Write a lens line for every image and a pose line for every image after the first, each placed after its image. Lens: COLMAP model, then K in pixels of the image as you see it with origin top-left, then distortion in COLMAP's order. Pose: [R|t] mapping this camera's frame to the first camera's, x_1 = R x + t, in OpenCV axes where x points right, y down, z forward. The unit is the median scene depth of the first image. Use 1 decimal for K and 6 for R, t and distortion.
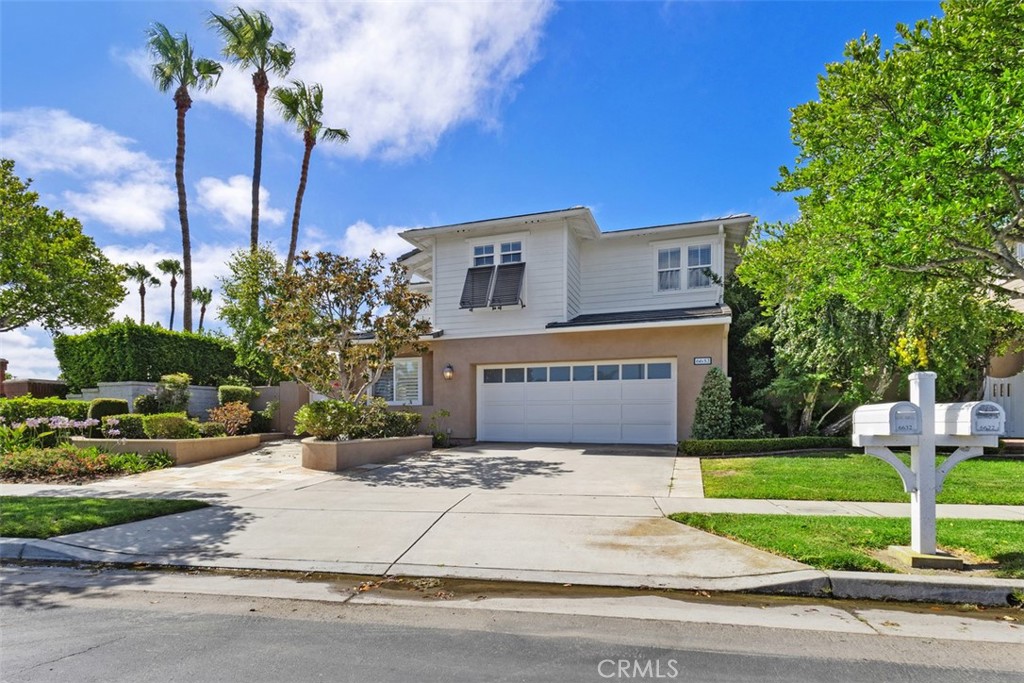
lens RADIAL K [[478.2, 0, 513.1], [0, 478.2, 348.3], [0, 0, 1]] dist [0.004550, 0.001245]
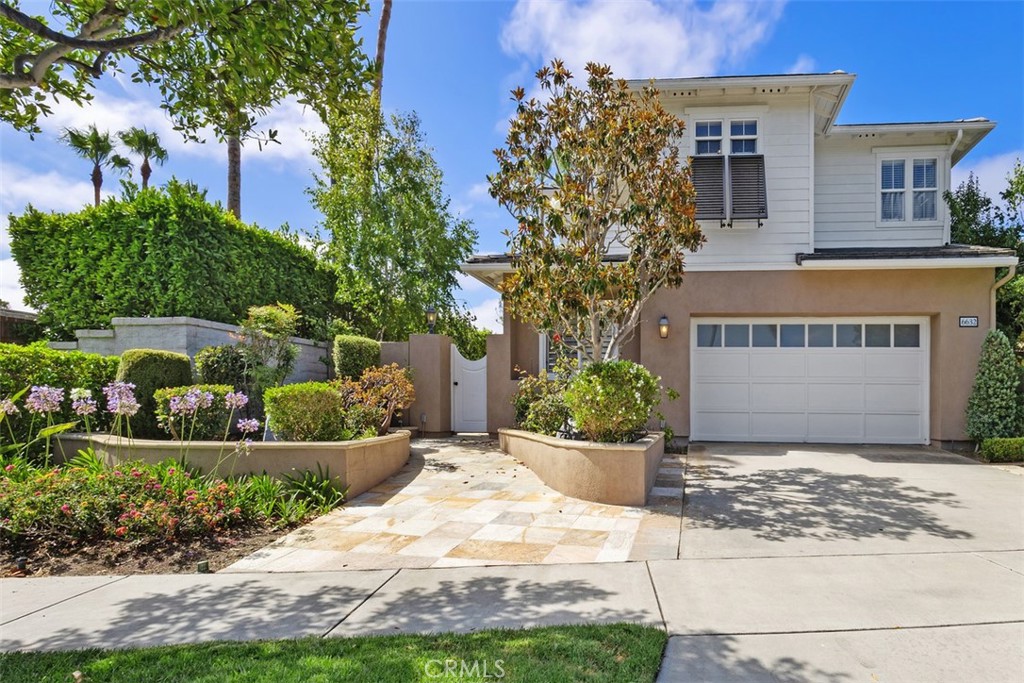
lens RADIAL K [[571.8, 0, 511.3], [0, 571.8, 335.9], [0, 0, 1]] dist [0.003275, 0.002089]
pose [[0.994557, 0.016893, 0.102819, -0.534328], [-0.018756, 0.999676, 0.017185, 0.071407], [-0.102496, -0.019020, 0.994552, 0.409143]]
